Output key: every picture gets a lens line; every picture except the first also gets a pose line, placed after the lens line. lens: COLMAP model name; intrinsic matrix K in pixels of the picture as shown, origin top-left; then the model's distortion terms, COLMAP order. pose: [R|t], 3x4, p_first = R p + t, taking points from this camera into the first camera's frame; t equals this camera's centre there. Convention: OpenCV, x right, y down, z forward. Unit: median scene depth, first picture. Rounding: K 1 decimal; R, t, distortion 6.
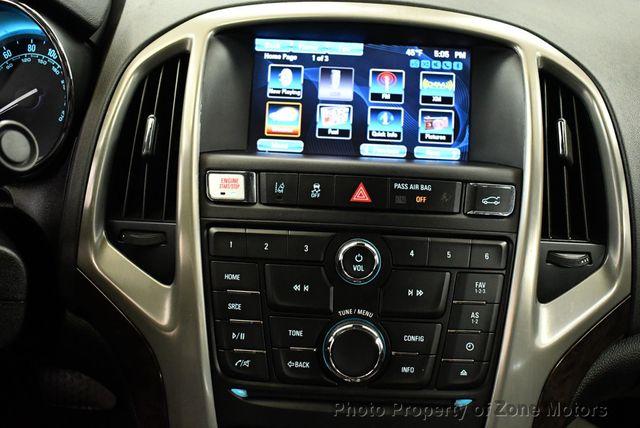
lens RADIAL K [[651.8, 0, 323.4], [0, 651.8, 203.7], [0, 0, 1]] dist [-0.100853, 0.000396]
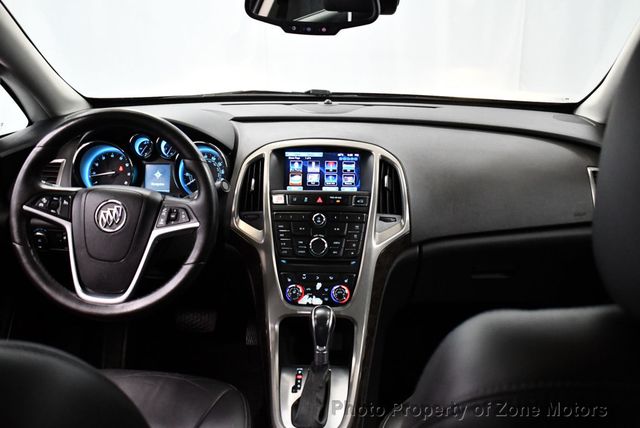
lens RADIAL K [[651.8, 0, 323.4], [0, 651.8, 203.7], [0, 0, 1]] dist [-0.100853, 0.000396]
pose [[0.999153, -0.031440, -0.026556, 0.137440], [0.028091, 0.992591, -0.118214, 0.328813], [0.030076, 0.117368, 0.992633, -1.891028]]
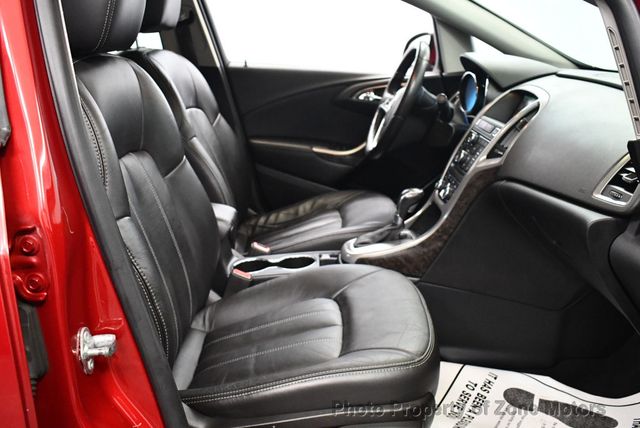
lens RADIAL K [[651.8, 0, 323.4], [0, 651.8, 203.7], [0, 0, 1]] dist [-0.100853, 0.000396]
pose [[0.033257, 0.208154, -0.977530, 3.409389], [-0.416710, 0.891890, 0.175741, 0.107186], [0.908431, 0.401502, 0.116402, -0.146633]]
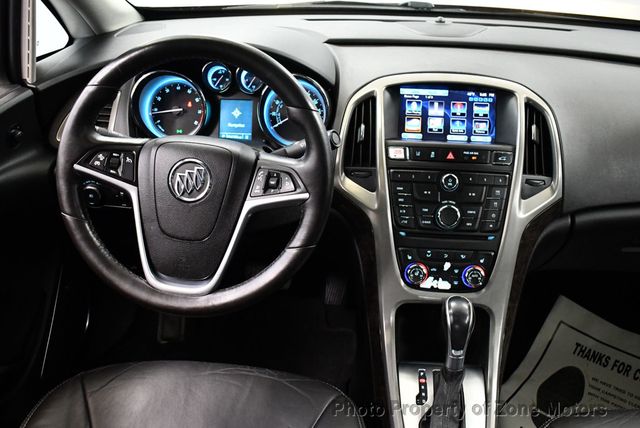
lens RADIAL K [[651.8, 0, 323.4], [0, 651.8, 203.7], [0, 0, 1]] dist [-0.100853, 0.000396]
pose [[0.997499, 0.000064, -0.070679, -0.217158], [0.002307, 0.999437, 0.033464, 0.072343], [0.070641, -0.033543, 0.996938, -1.318675]]
